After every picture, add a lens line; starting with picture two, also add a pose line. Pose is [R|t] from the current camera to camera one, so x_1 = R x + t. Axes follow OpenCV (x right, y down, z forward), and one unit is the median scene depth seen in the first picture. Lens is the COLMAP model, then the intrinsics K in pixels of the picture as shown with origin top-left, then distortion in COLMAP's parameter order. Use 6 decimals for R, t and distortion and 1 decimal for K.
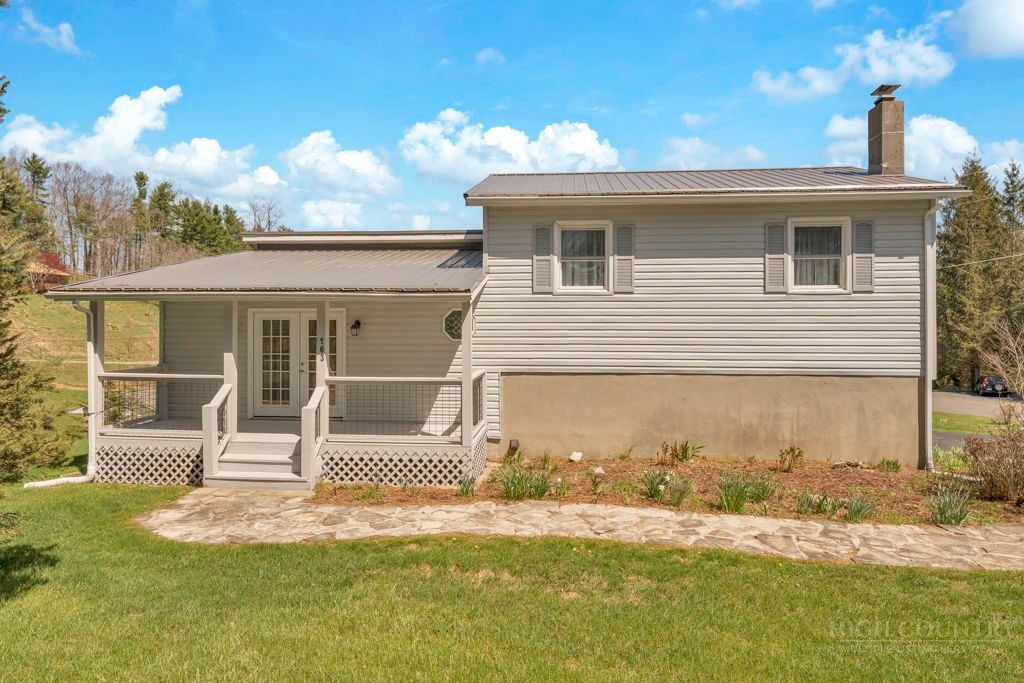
lens RADIAL K [[467.8, 0, 512.0], [0, 467.8, 341.5], [0, 0, 1]] dist [-0.000795, 0.000119]
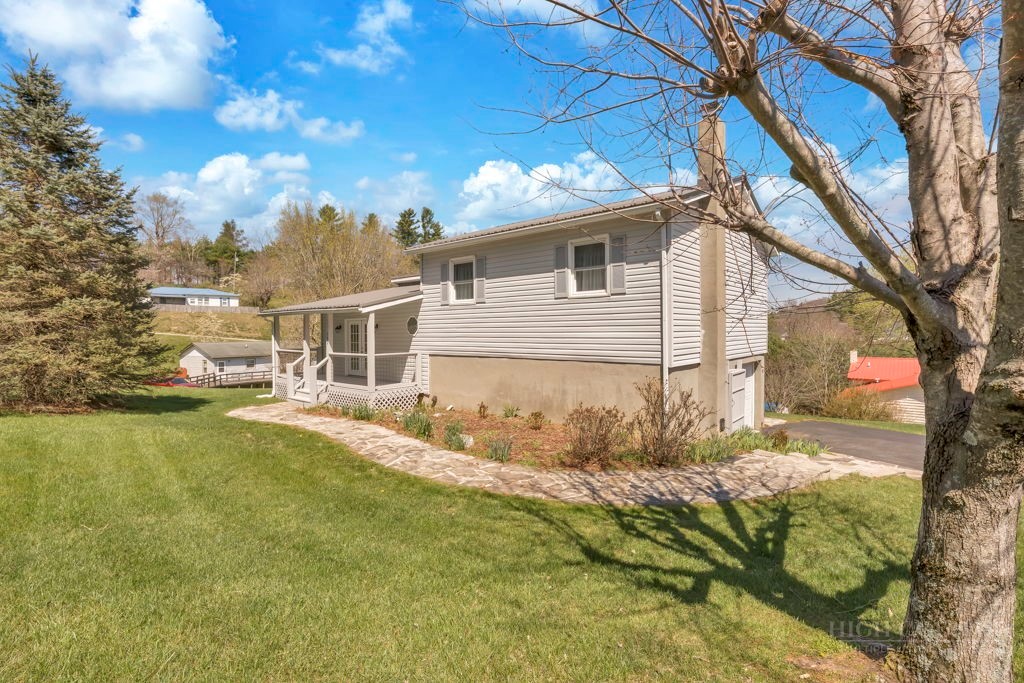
lens RADIAL K [[467.8, 0, 512.0], [0, 467.8, 341.5], [0, 0, 1]] dist [-0.000795, 0.000119]
pose [[0.799519, 0.005676, -0.600614, 1.229018], [-0.004558, 0.999984, 0.003382, 0.014827], [0.600624, 0.000033, 0.799532, -0.140781]]
